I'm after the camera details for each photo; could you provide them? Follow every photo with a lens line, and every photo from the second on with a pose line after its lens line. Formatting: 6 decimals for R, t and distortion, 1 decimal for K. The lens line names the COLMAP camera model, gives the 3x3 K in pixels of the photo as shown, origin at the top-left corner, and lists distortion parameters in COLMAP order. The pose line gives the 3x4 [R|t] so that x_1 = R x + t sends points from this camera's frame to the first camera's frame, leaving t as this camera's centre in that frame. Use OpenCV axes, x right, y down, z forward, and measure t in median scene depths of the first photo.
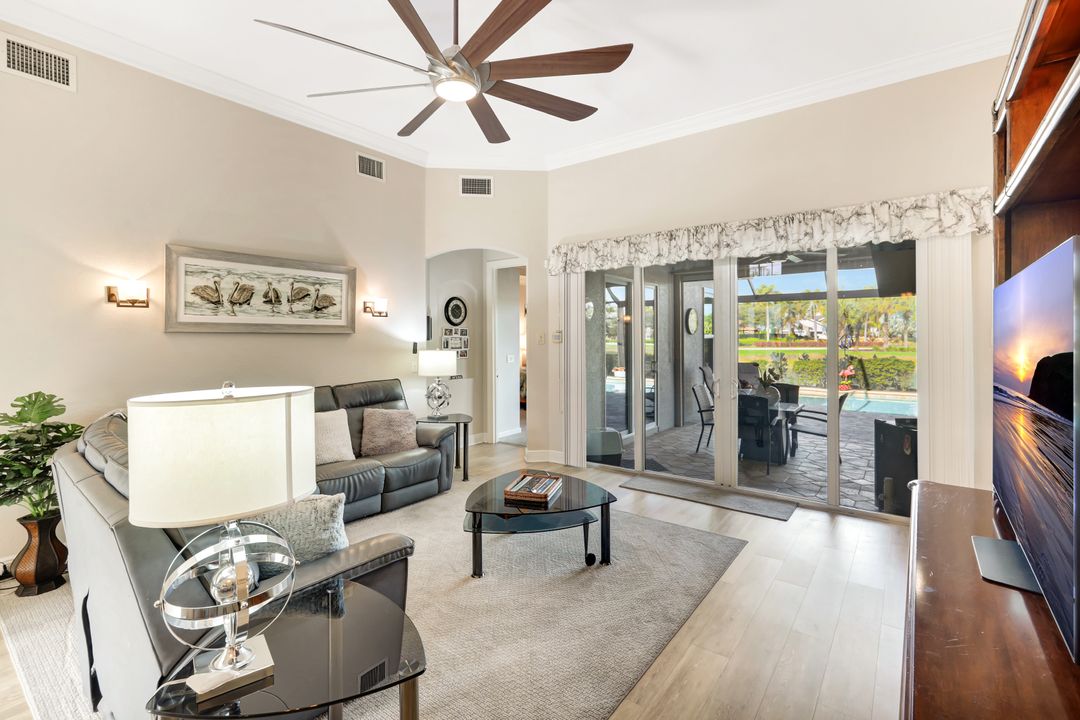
lens RADIAL K [[489.4, 0, 539.8], [0, 489.4, 337.5], [0, 0, 1]] dist [-0.000506, 0.000034]
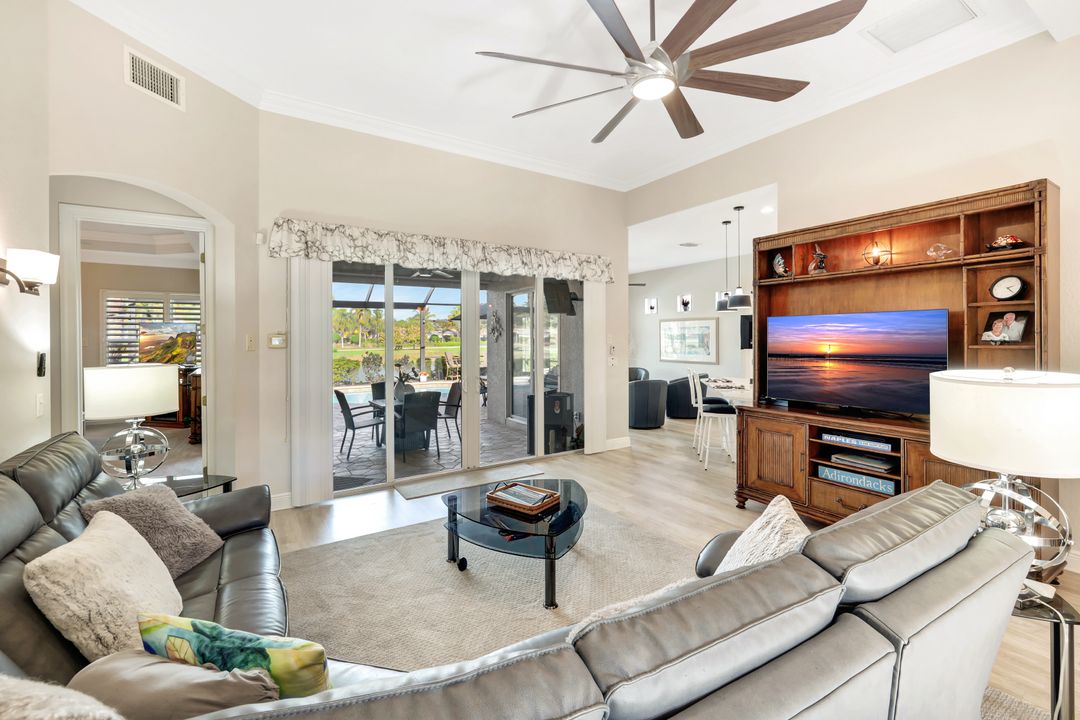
lens RADIAL K [[470.2, 0, 528.9], [0, 470.2, 342.3], [0, 0, 1]] dist [0.001832, 0.000056]
pose [[0.368276, -0.001628, 0.929715, -0.407751], [0.001537, 0.999998, 0.001142, 0.003150], [-0.929715, 0.001009, 0.368278, 0.314085]]
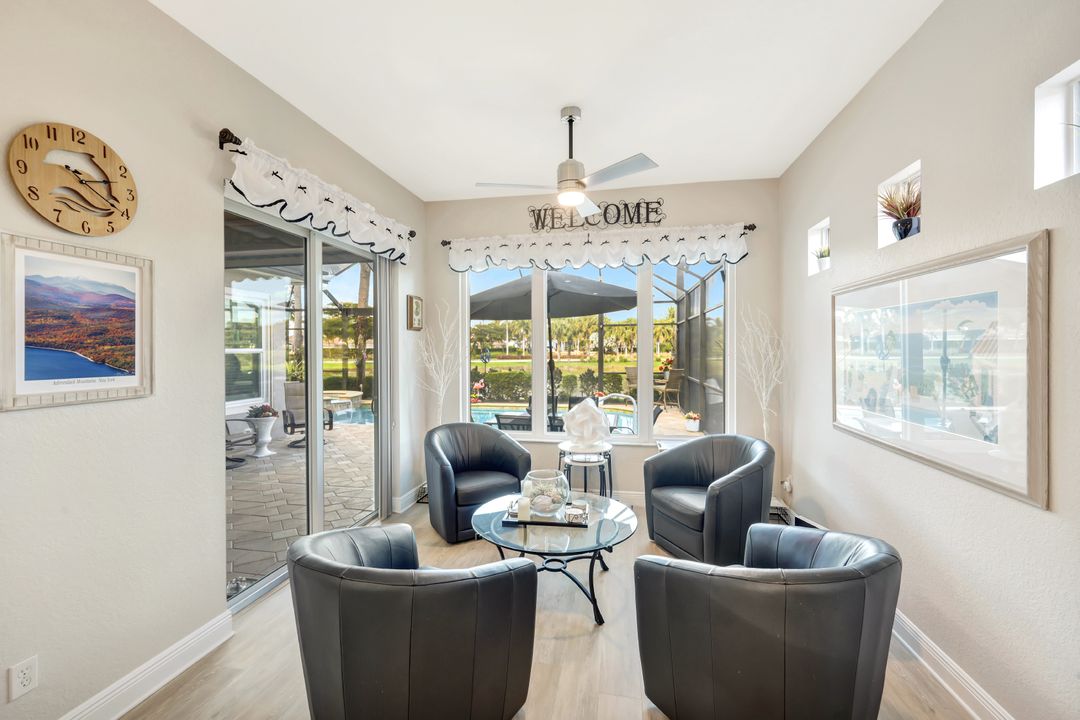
lens RADIAL K [[449.5, 0, 538.7], [0, 449.5, 354.1], [0, 0, 1]] dist [-0.000219, -0.000229]
pose [[0.893829, -0.000008, 0.448407, 0.676106], [-0.003172, 0.999975, 0.006340, -0.003955], [-0.448396, -0.007089, 0.893807, 0.214271]]
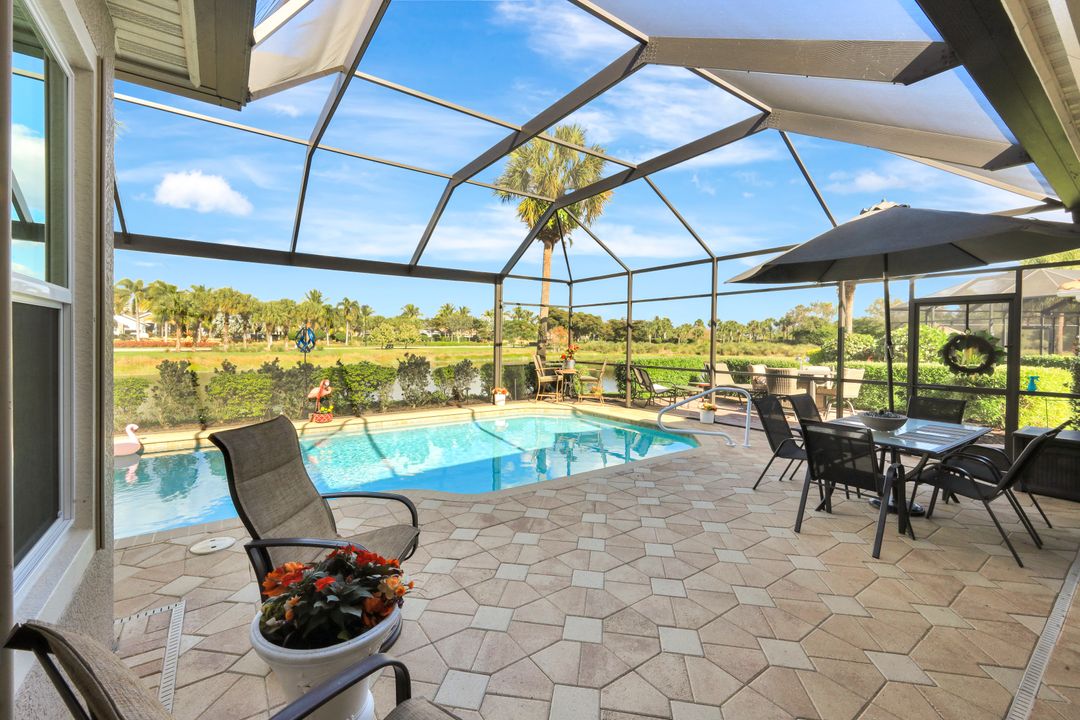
lens RADIAL K [[445.2, 0, 538.5], [0, 445.2, 339.9], [0, 0, 1]] dist [0.000139, -0.000072]
pose [[0.298662, 0.010594, 0.954300, 0.396311], [-0.012969, 0.999891, -0.007041, 0.018469], [-0.954271, -0.010273, 0.298767, 1.232672]]
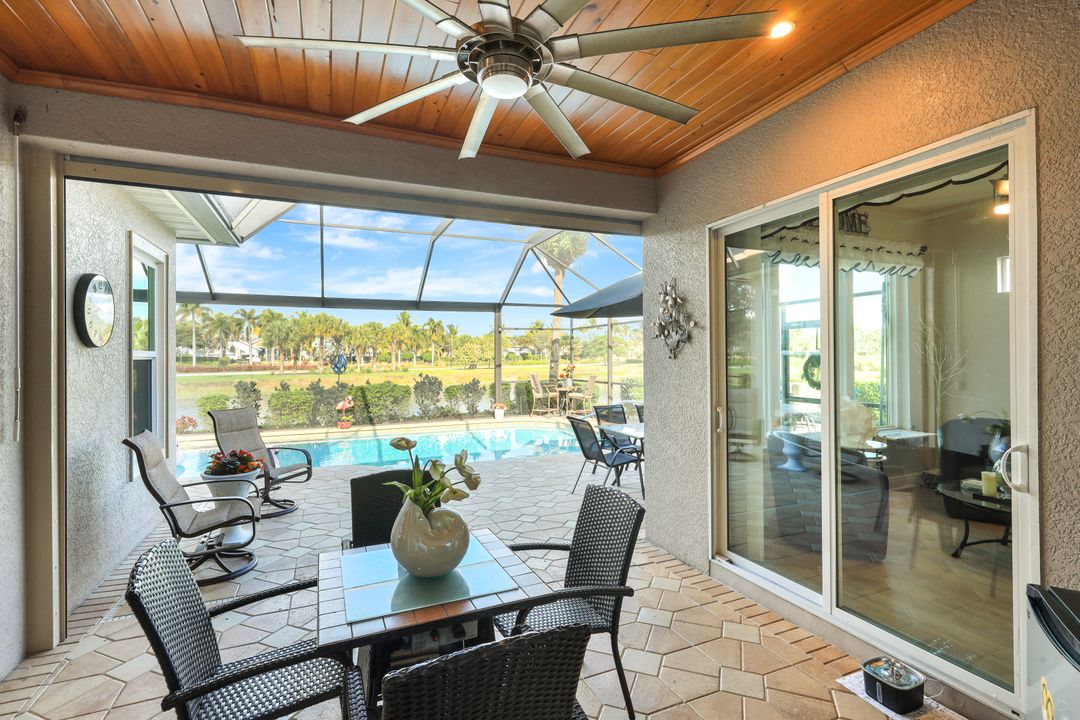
lens RADIAL K [[498.4, 0, 535.8], [0, 498.4, 356.1], [0, 0, 1]] dist [0.000707, -0.000048]
pose [[0.501367, 0.004988, 0.865220, 0.213696], [0.004282, 0.999957, -0.008246, 0.006008], [-0.865224, 0.007839, 0.501324, 0.736183]]
